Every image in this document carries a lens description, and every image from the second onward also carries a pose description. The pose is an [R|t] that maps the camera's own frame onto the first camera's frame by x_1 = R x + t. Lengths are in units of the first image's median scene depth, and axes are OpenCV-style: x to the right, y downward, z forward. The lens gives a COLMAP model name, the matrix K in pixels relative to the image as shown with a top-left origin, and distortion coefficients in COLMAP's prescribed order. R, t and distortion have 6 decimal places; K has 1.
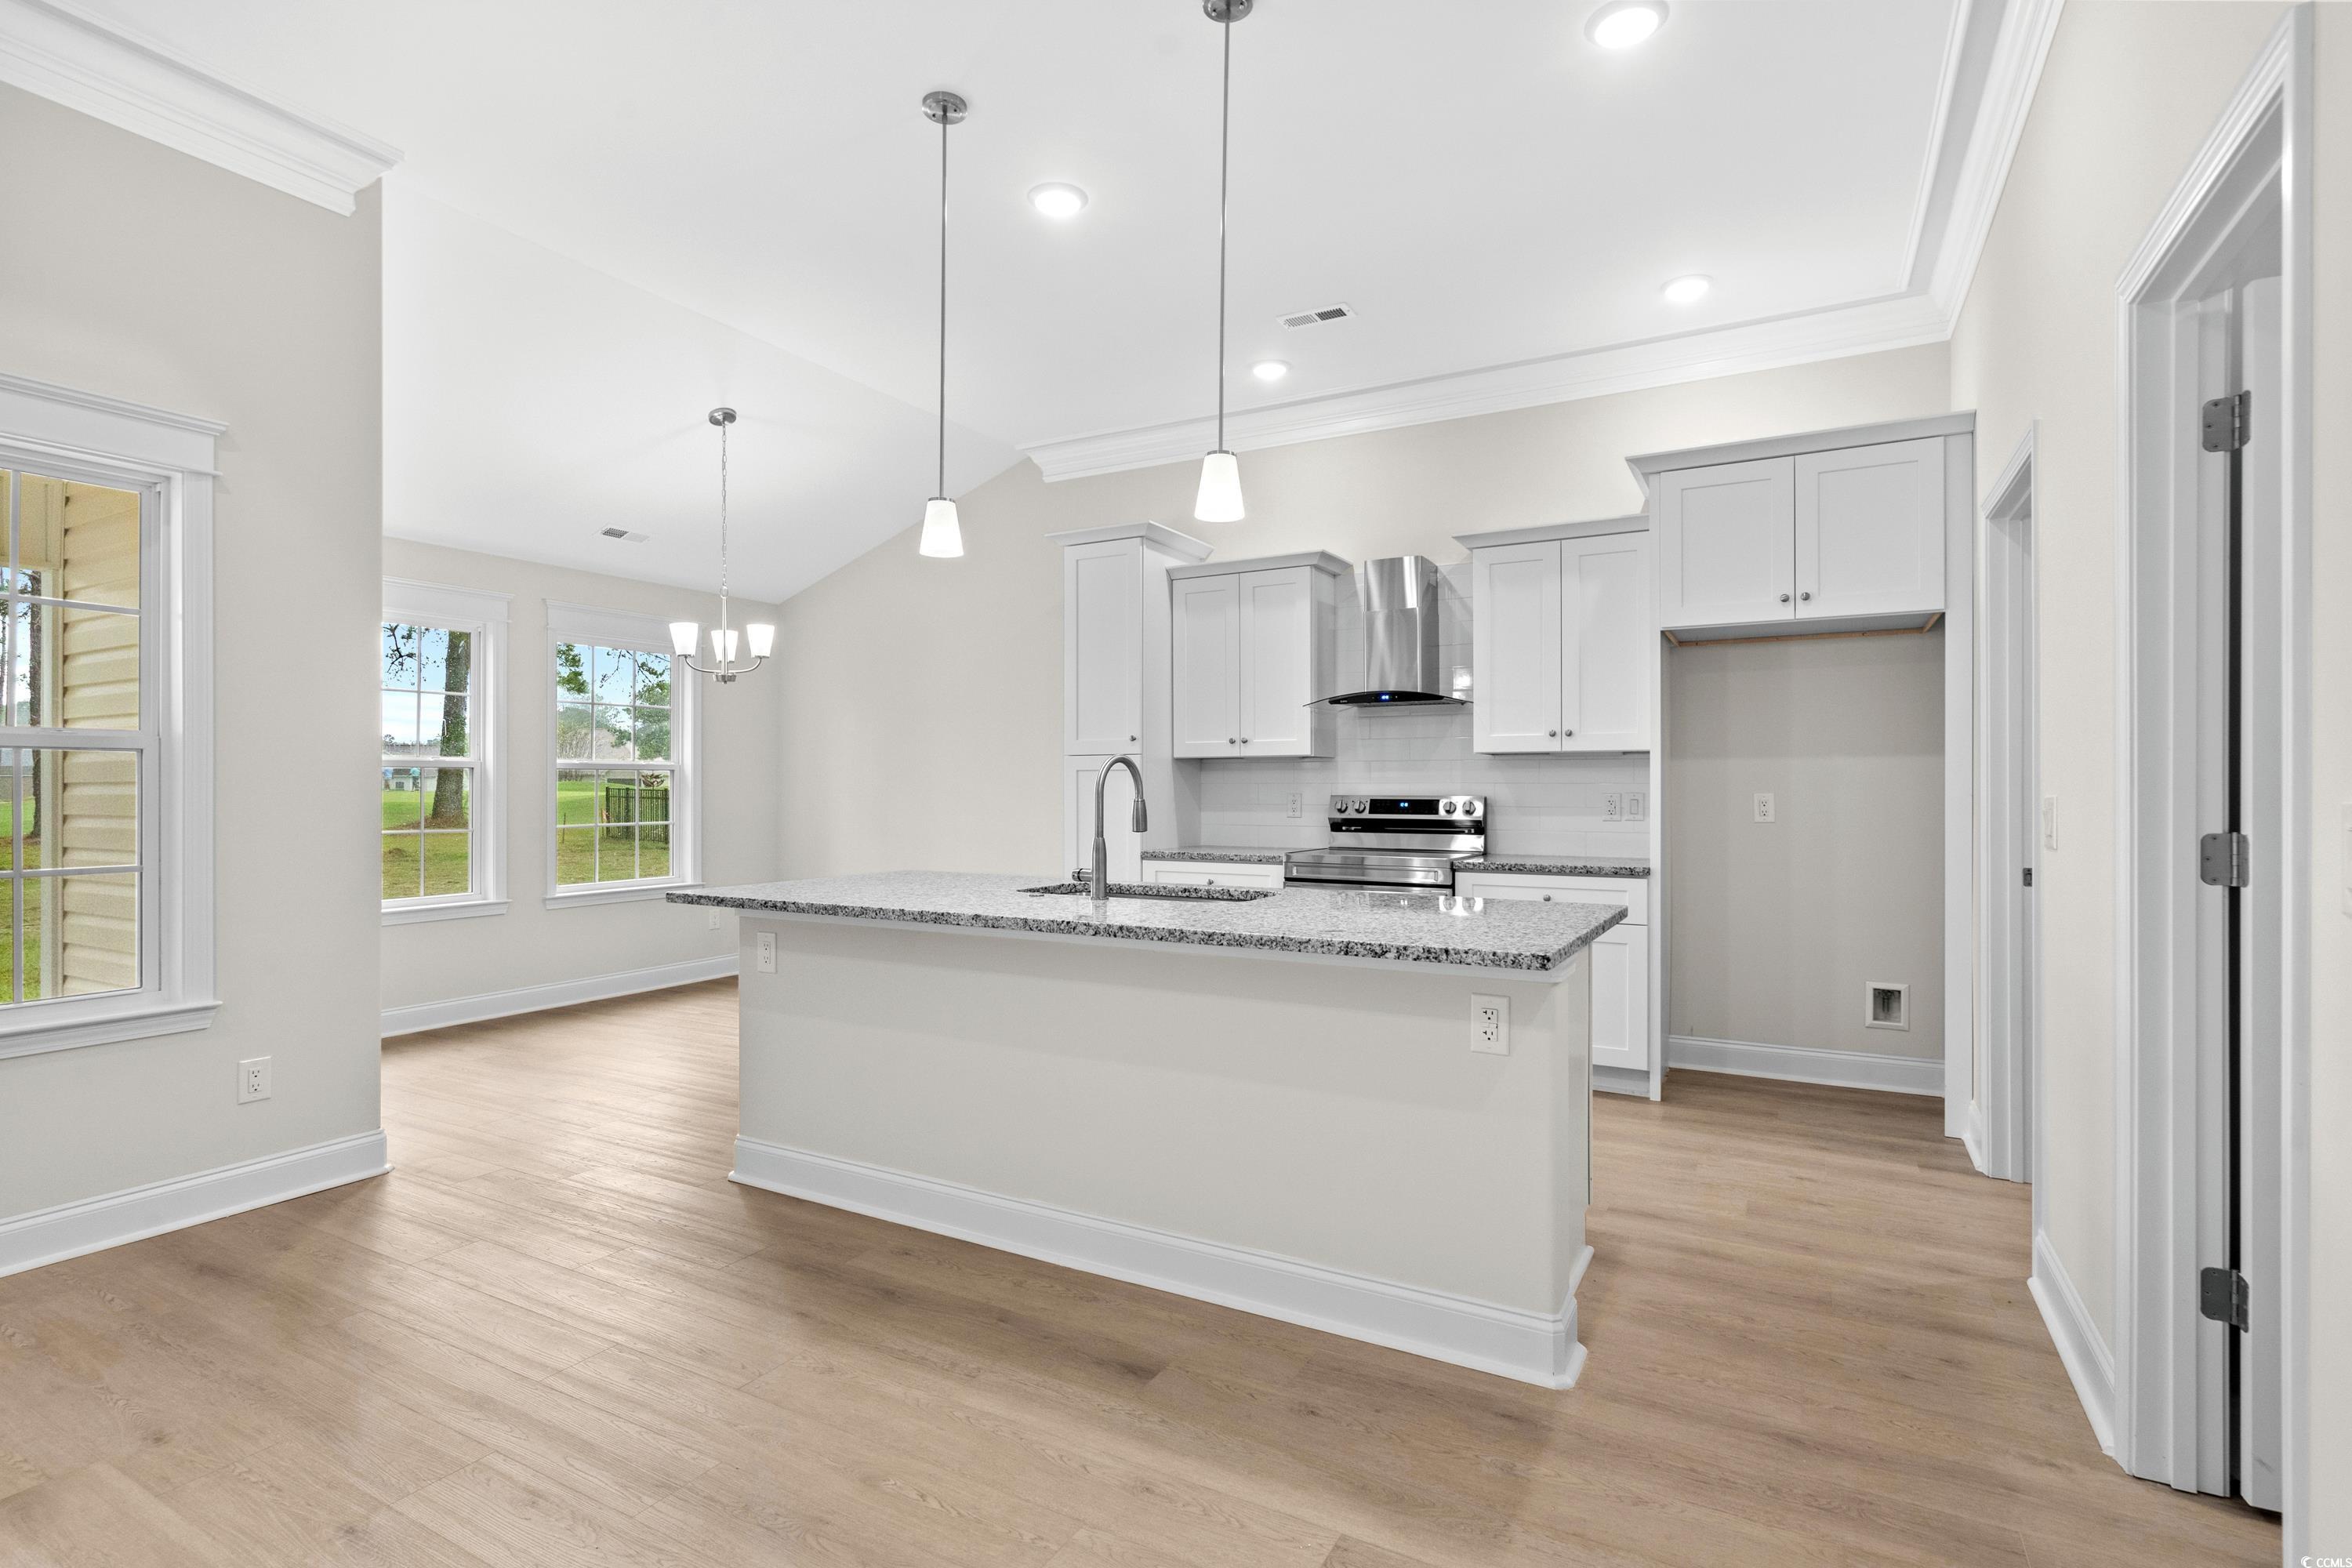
lens RADIAL K [[1124.0, 0, 1161.8], [0, 1124.0, 784.4], [0, 0, 1]] dist [-0.000460, -0.000108]
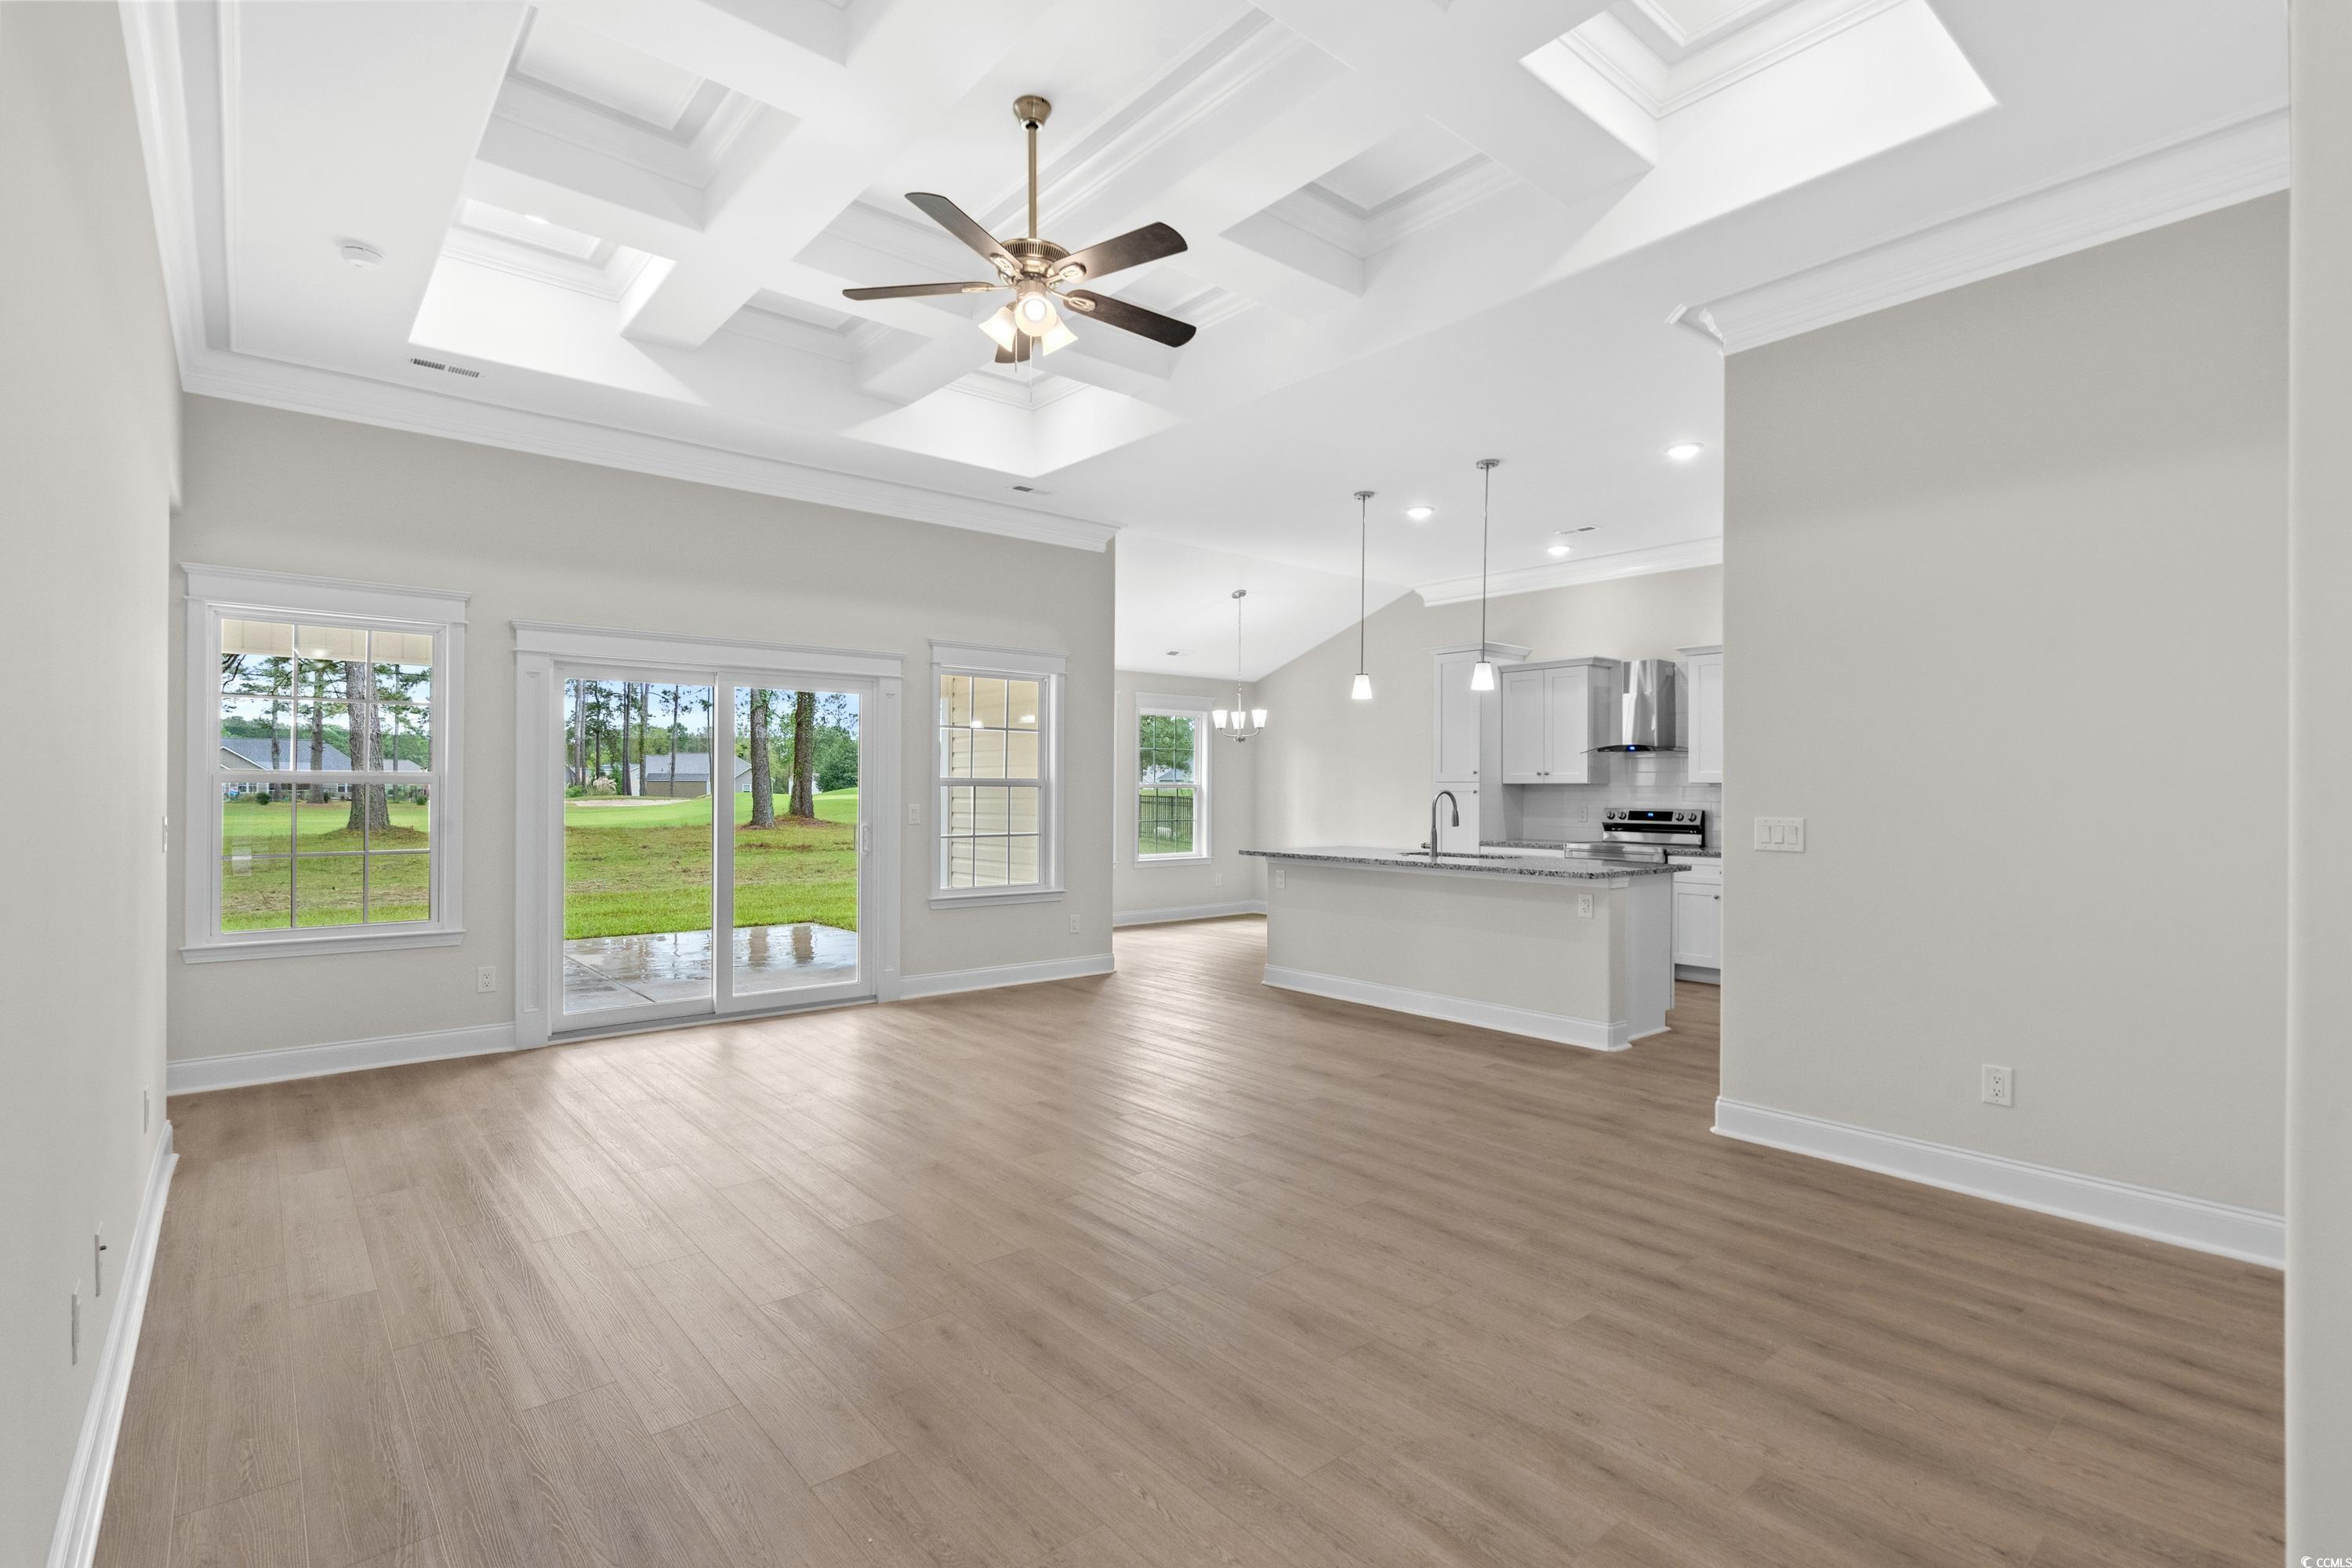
lens RADIAL K [[1096.4, 0, 1176.0], [0, 1096.4, 784.0], [0, 0, 1]] dist [-0.002754, 0.000102]
pose [[0.938162, 0.003129, -0.346182, 0.177807], [-0.004141, 0.999989, -0.002182, -0.027296], [0.346171, 0.003481, 0.938165, -0.982425]]
